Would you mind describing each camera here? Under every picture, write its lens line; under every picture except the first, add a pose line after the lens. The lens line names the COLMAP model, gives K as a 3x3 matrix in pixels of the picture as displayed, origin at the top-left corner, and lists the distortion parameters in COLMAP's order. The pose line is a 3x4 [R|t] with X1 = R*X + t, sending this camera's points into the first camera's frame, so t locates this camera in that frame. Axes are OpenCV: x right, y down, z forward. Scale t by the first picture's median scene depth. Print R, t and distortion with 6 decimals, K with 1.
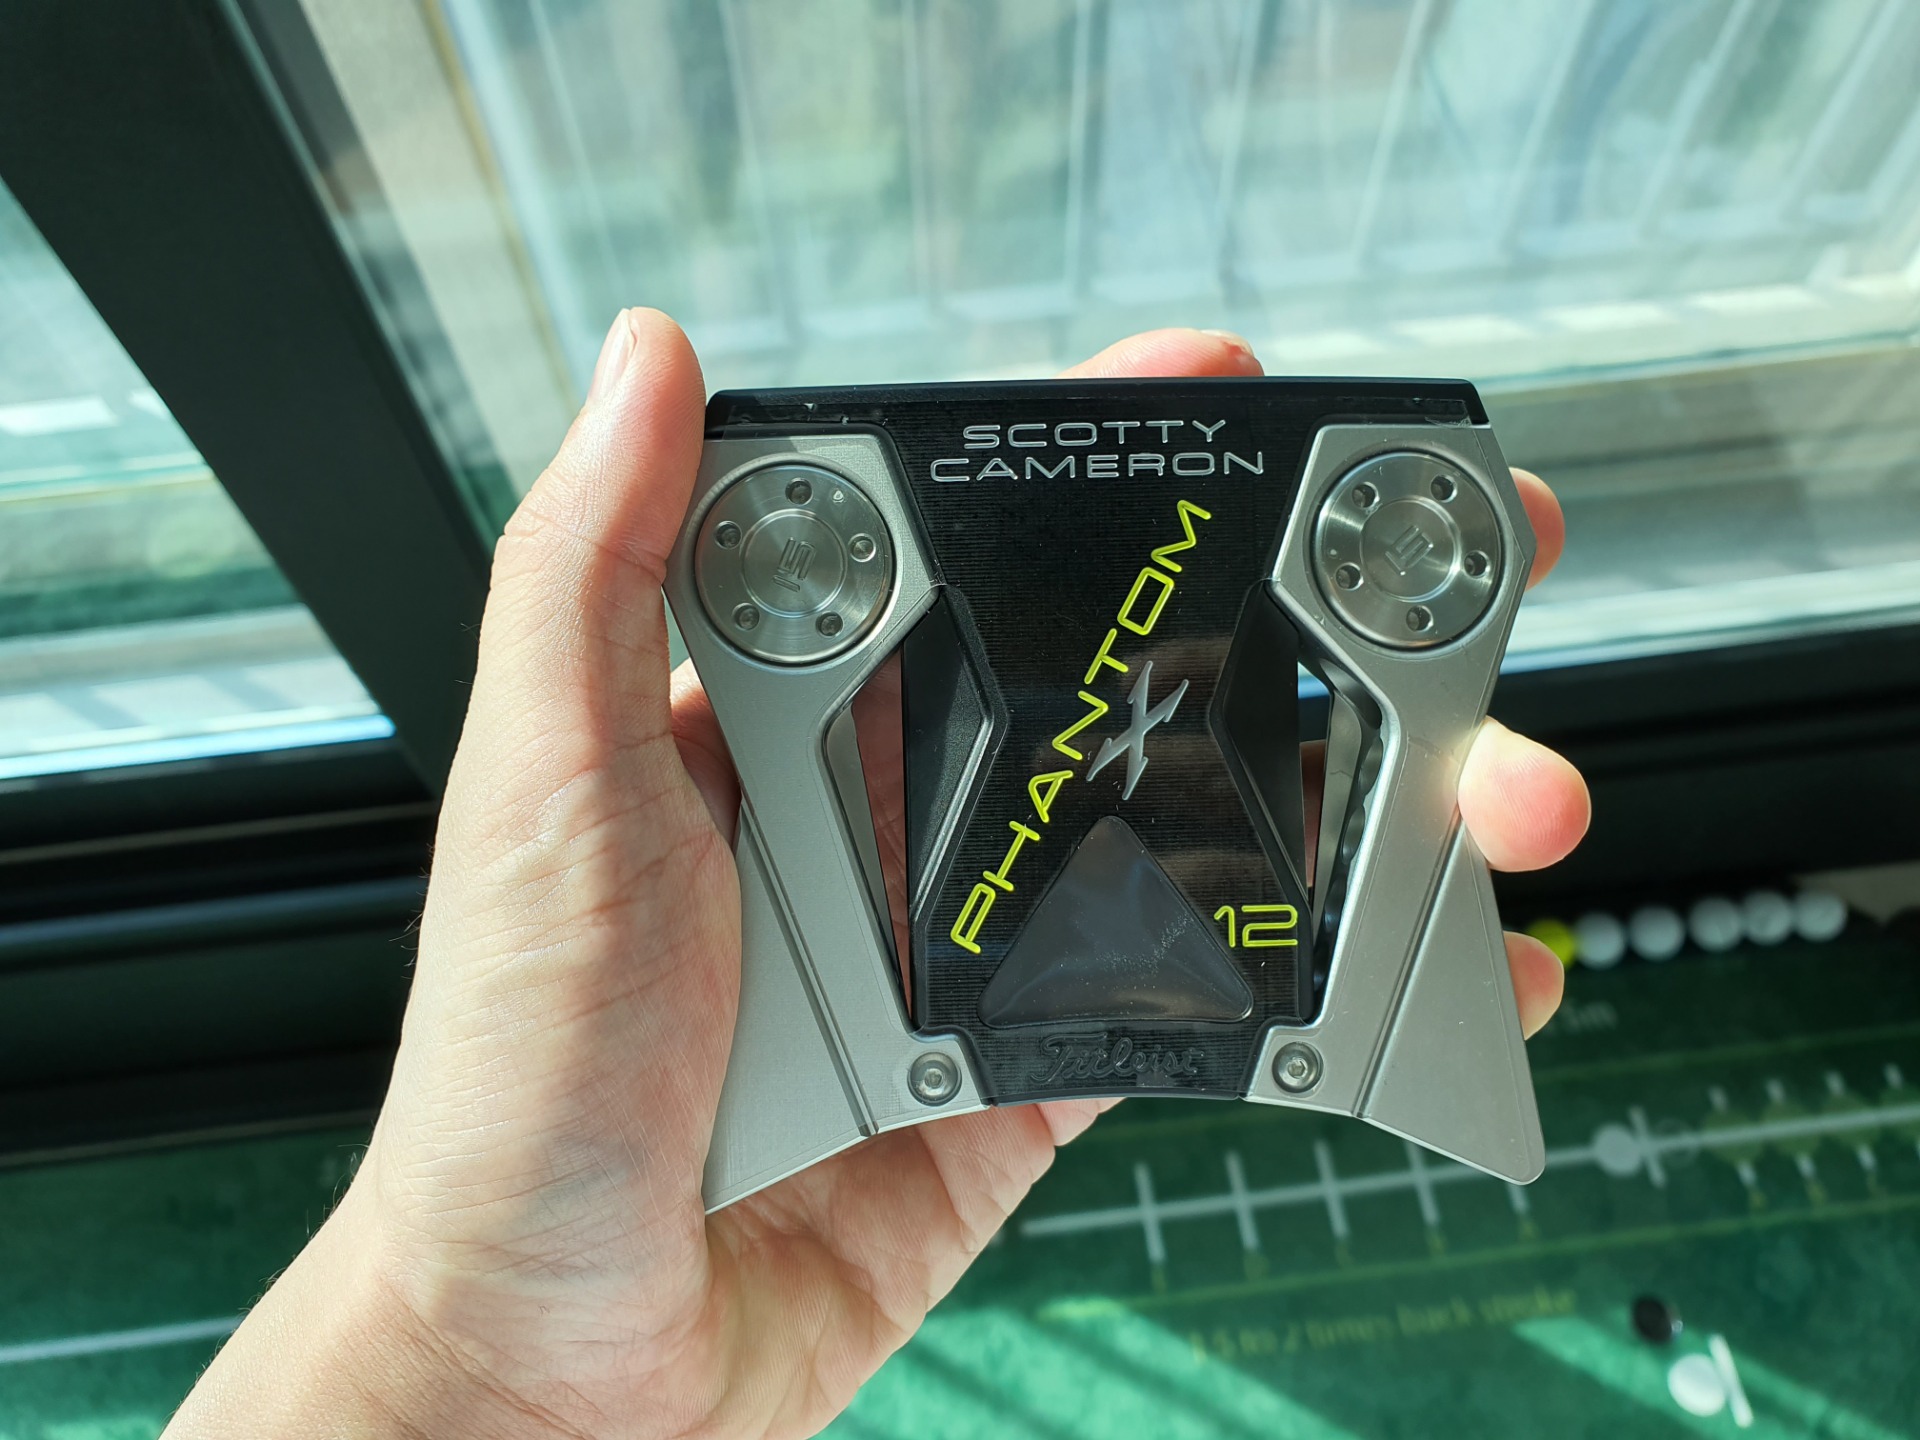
lens RADIAL K [[1686.6, 0, 959.5], [0, 1686.6, 779.3], [0, 0, 1]] dist [-0.002029, 0.001918]
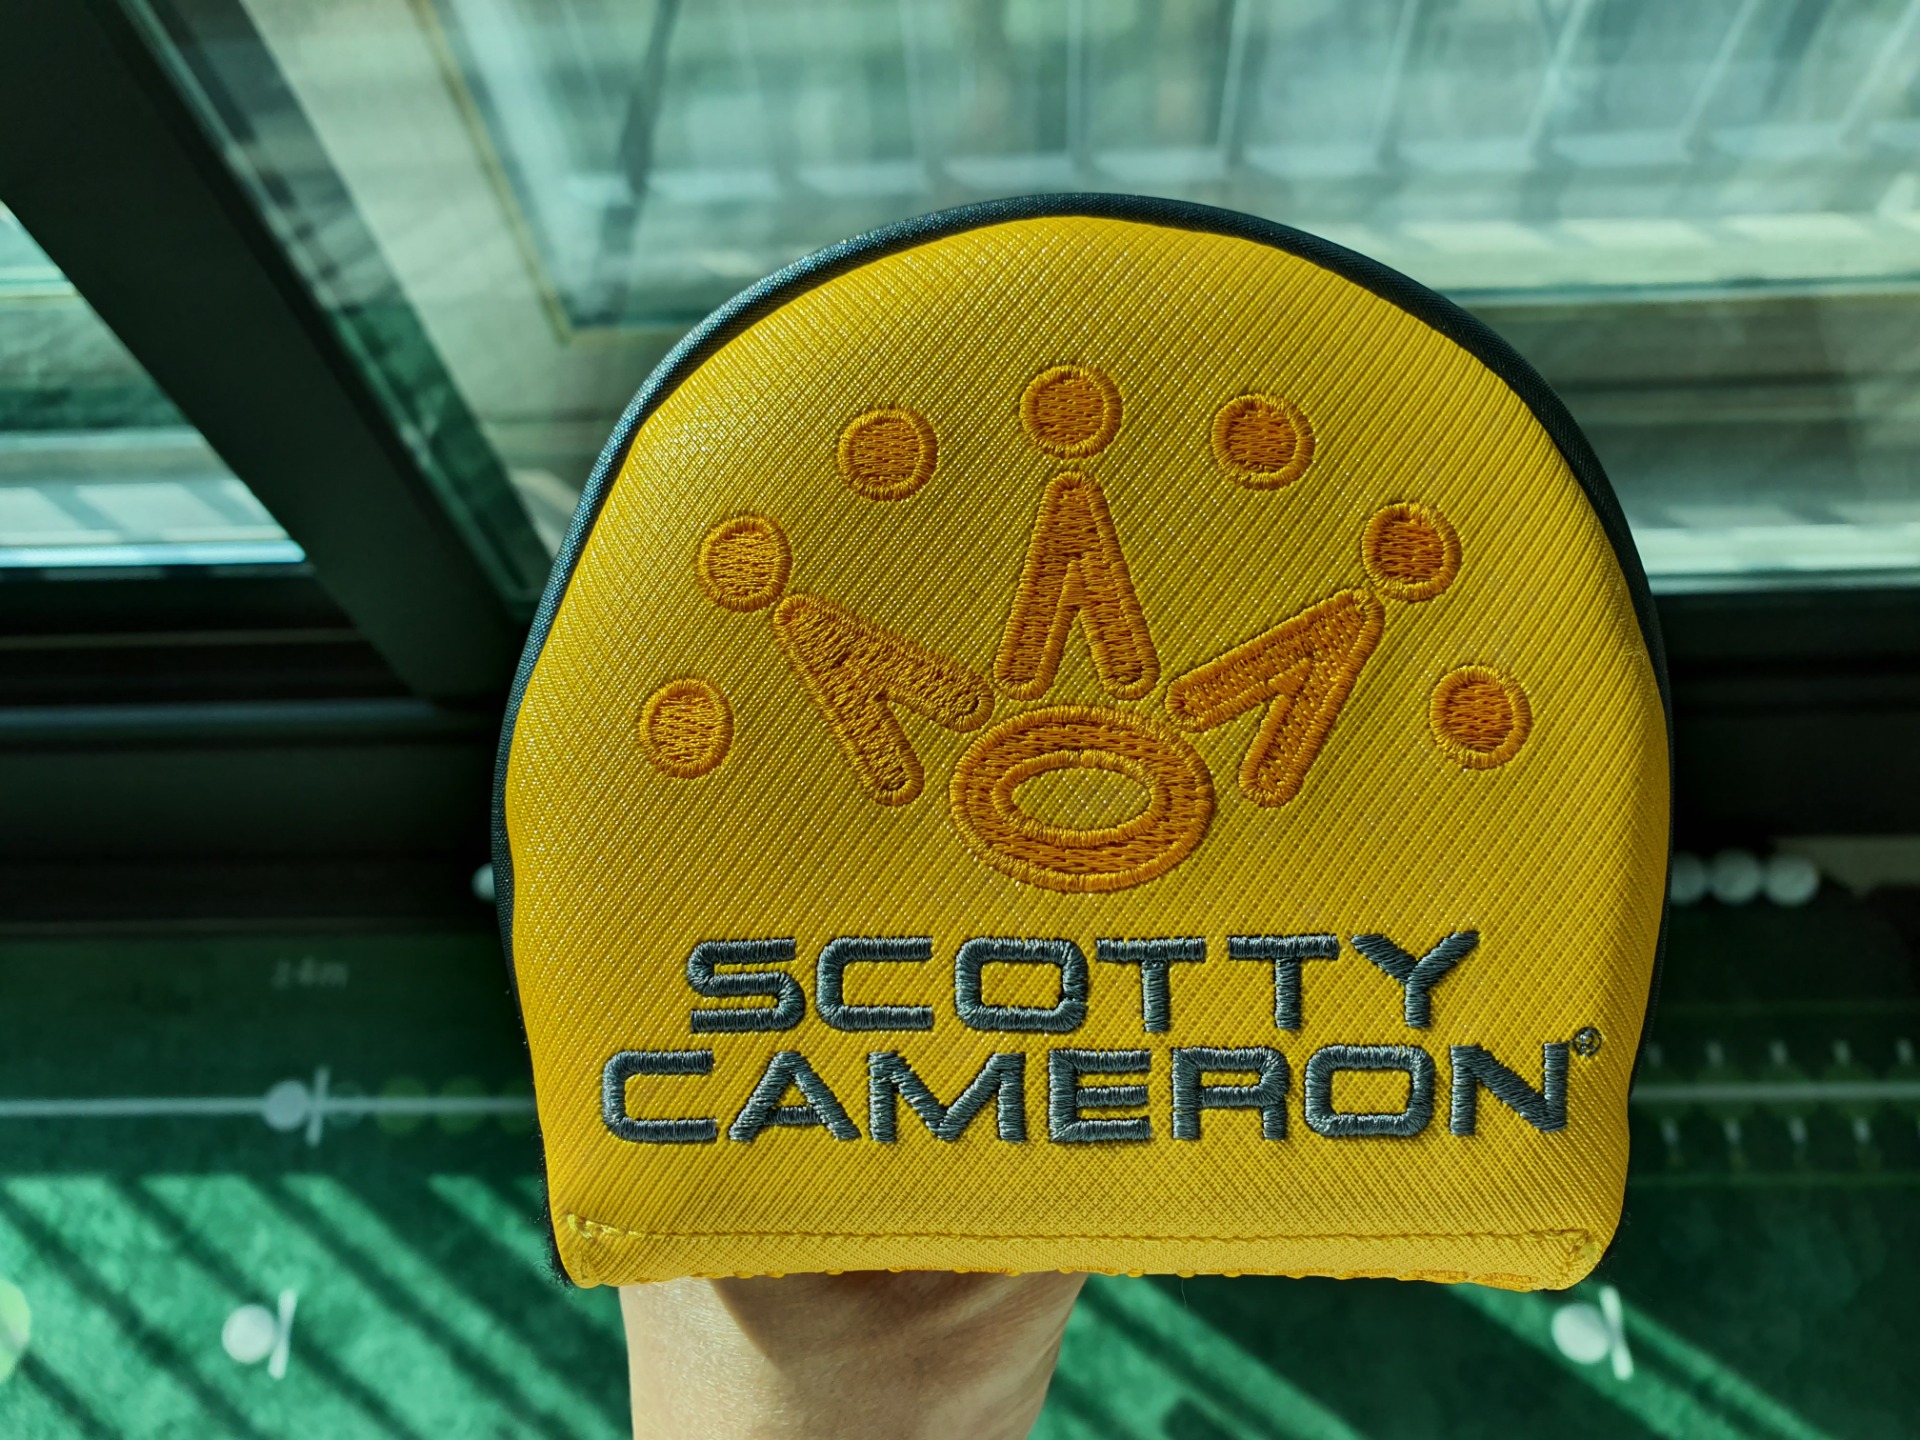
lens RADIAL K [[1686.6, 0, 959.5], [0, 1686.6, 779.3], [0, 0, 1]] dist [-0.002029, 0.001918]
pose [[0.992293, 0.100770, -0.072108, 0.106765], [-0.094760, 0.992084, 0.082401, -0.012368], [0.079841, -0.074933, 0.993987, 0.004462]]
